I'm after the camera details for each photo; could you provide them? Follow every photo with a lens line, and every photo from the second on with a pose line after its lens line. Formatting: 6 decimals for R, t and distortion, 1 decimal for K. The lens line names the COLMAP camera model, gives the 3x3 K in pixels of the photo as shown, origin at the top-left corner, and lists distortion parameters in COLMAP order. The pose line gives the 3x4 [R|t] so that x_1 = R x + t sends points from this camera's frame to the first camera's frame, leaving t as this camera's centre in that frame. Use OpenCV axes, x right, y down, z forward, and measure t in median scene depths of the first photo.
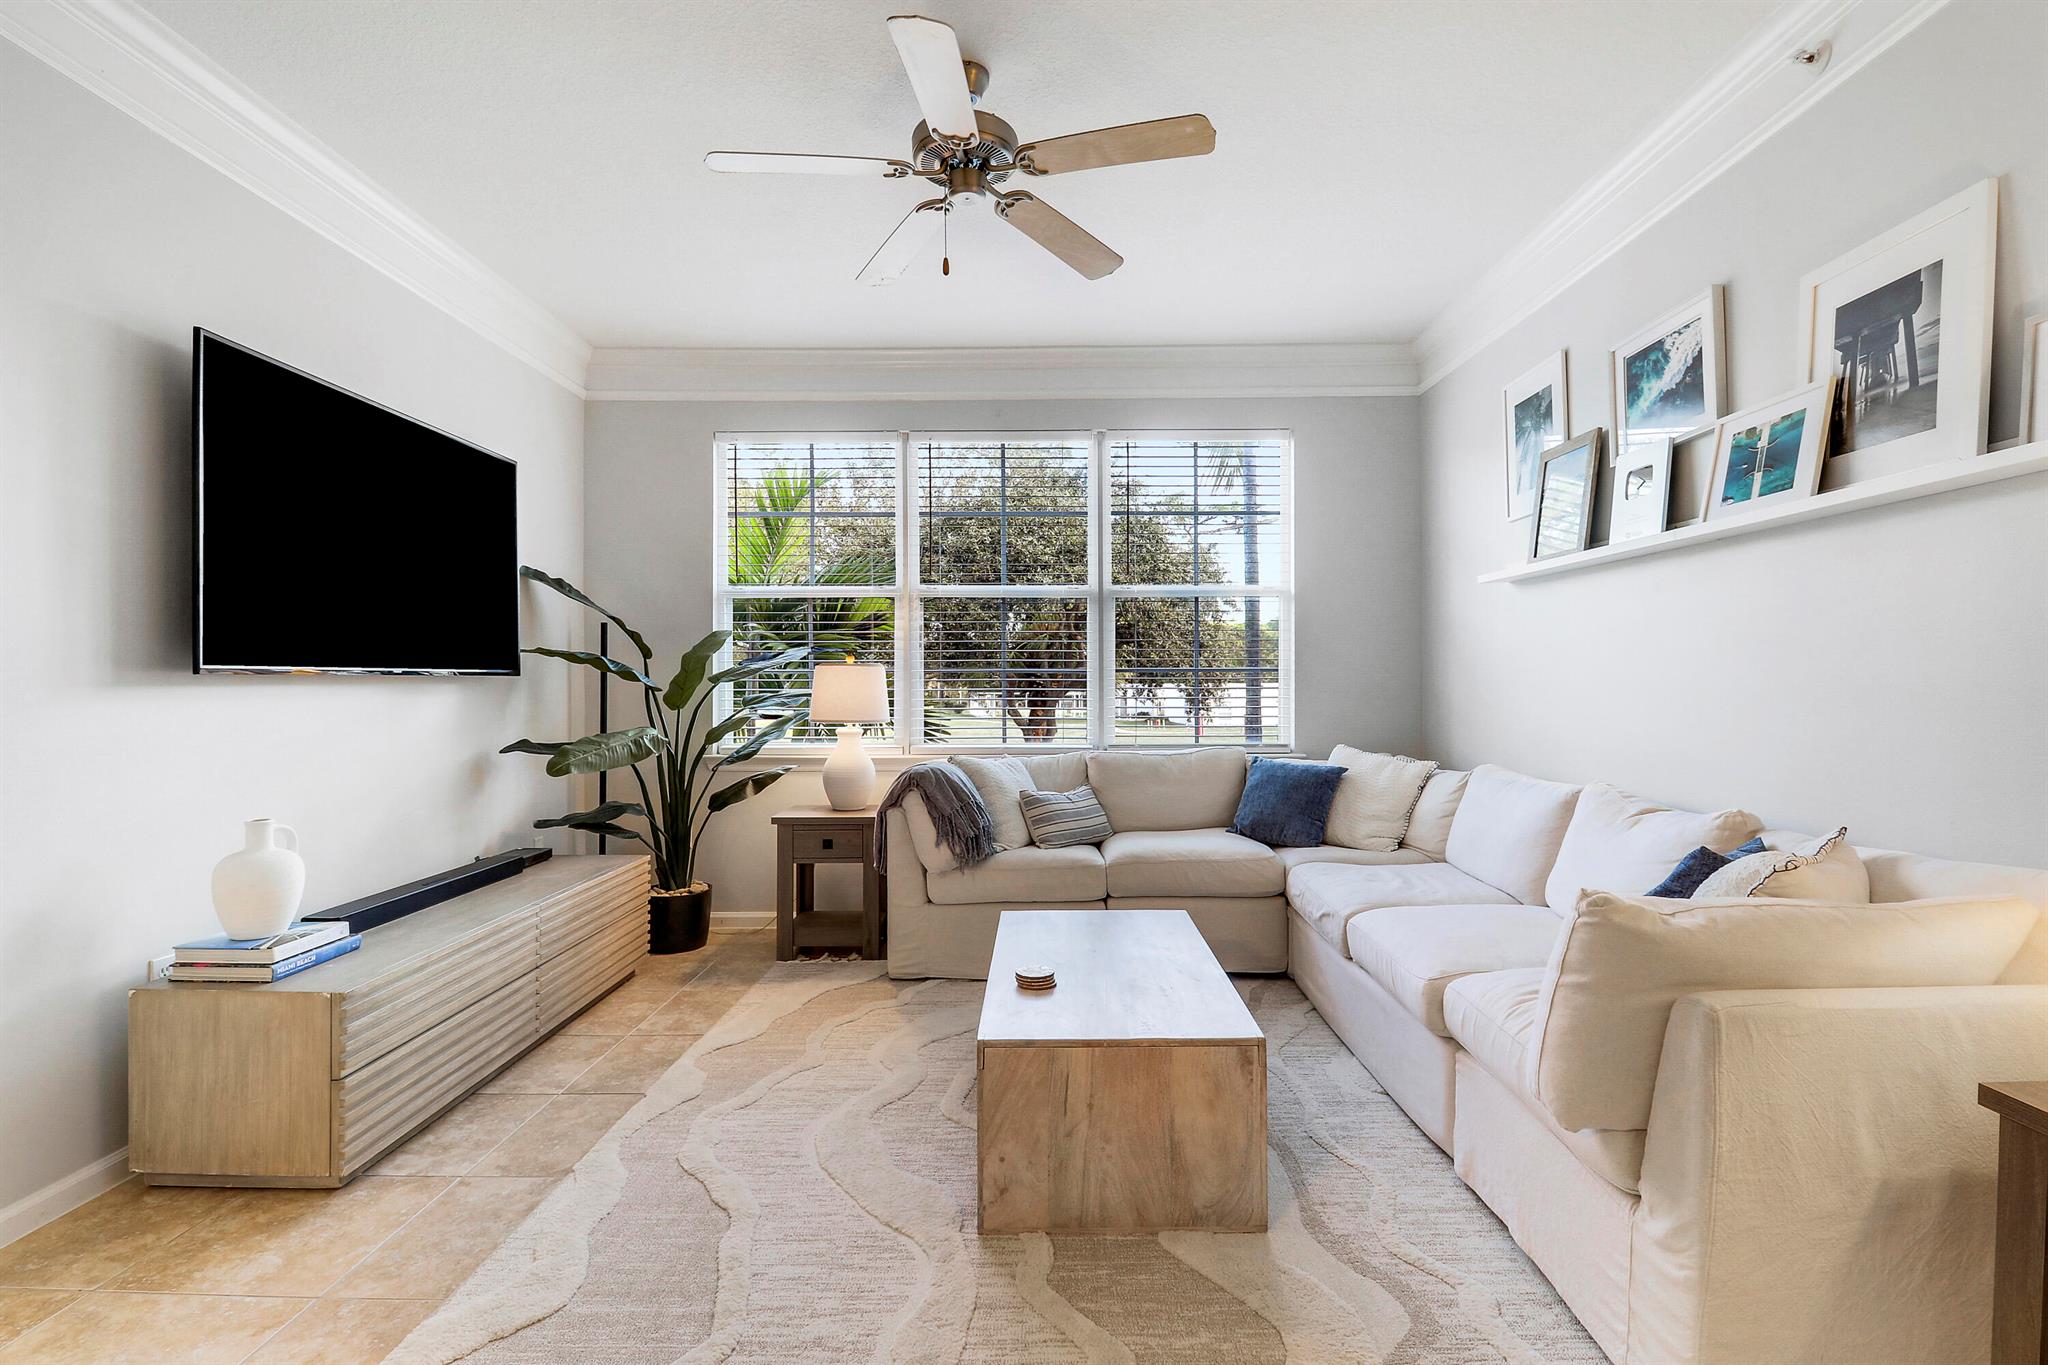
lens RADIAL K [[932.4, 0, 1036.5], [0, 932.4, 680.7], [0, 0, 1]] dist [-0.008332, -0.001582]
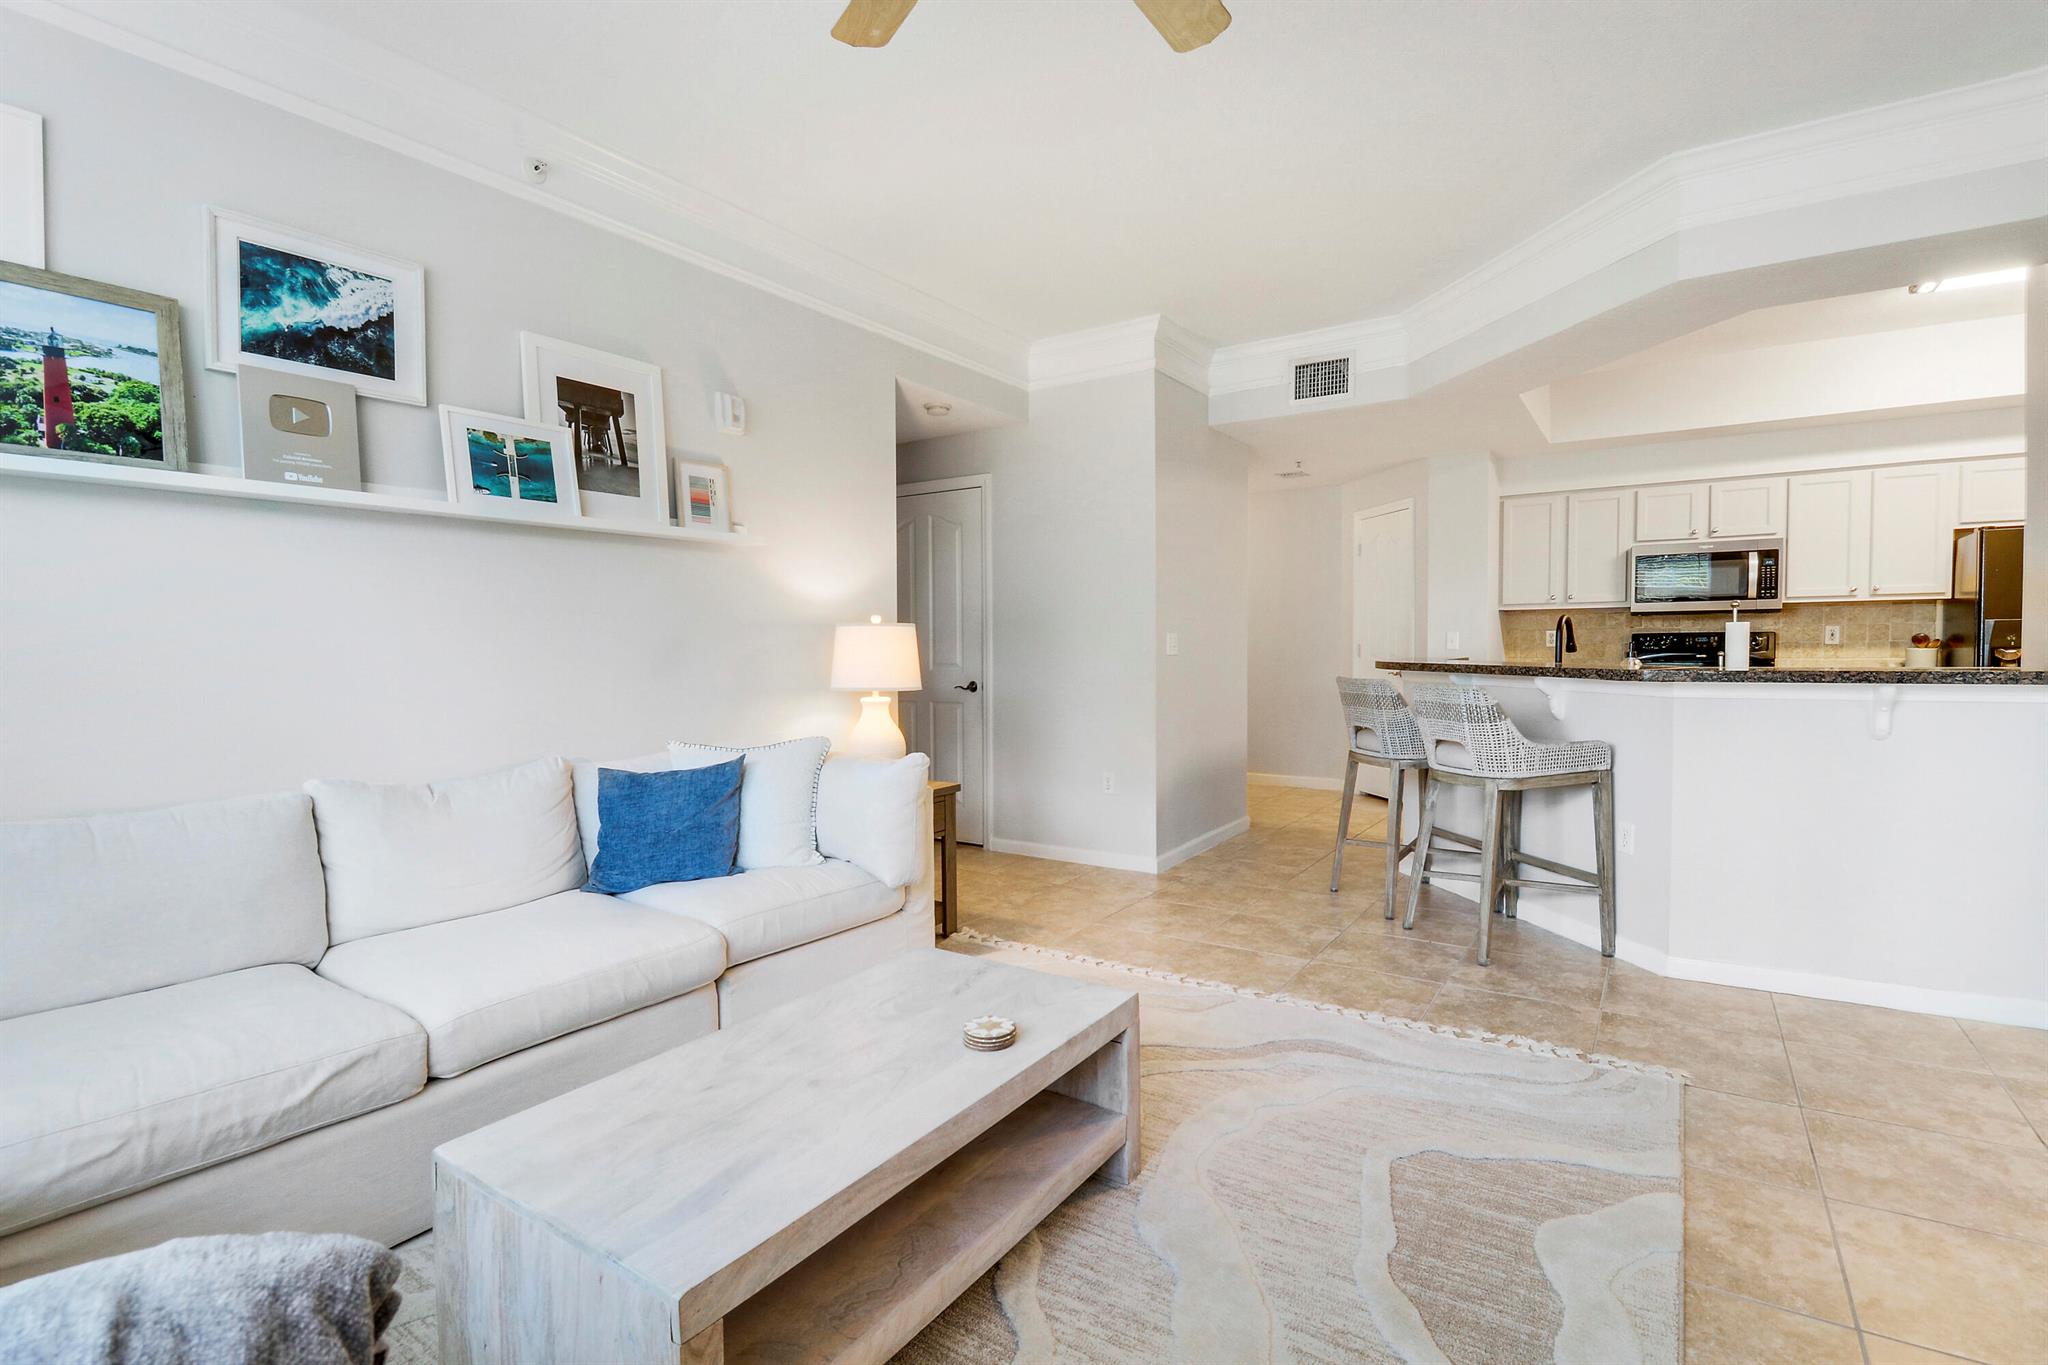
lens RADIAL K [[932.4, 0, 1041.0], [0, 932.4, 696.1], [0, 0, 1]] dist [-0.008332, -0.001582]
pose [[-0.815279, -0.023692, 0.578584, -0.470222], [0.005189, 0.998824, 0.048212, 0.004540], [-0.579045, 0.042308, -0.814197, 1.568570]]
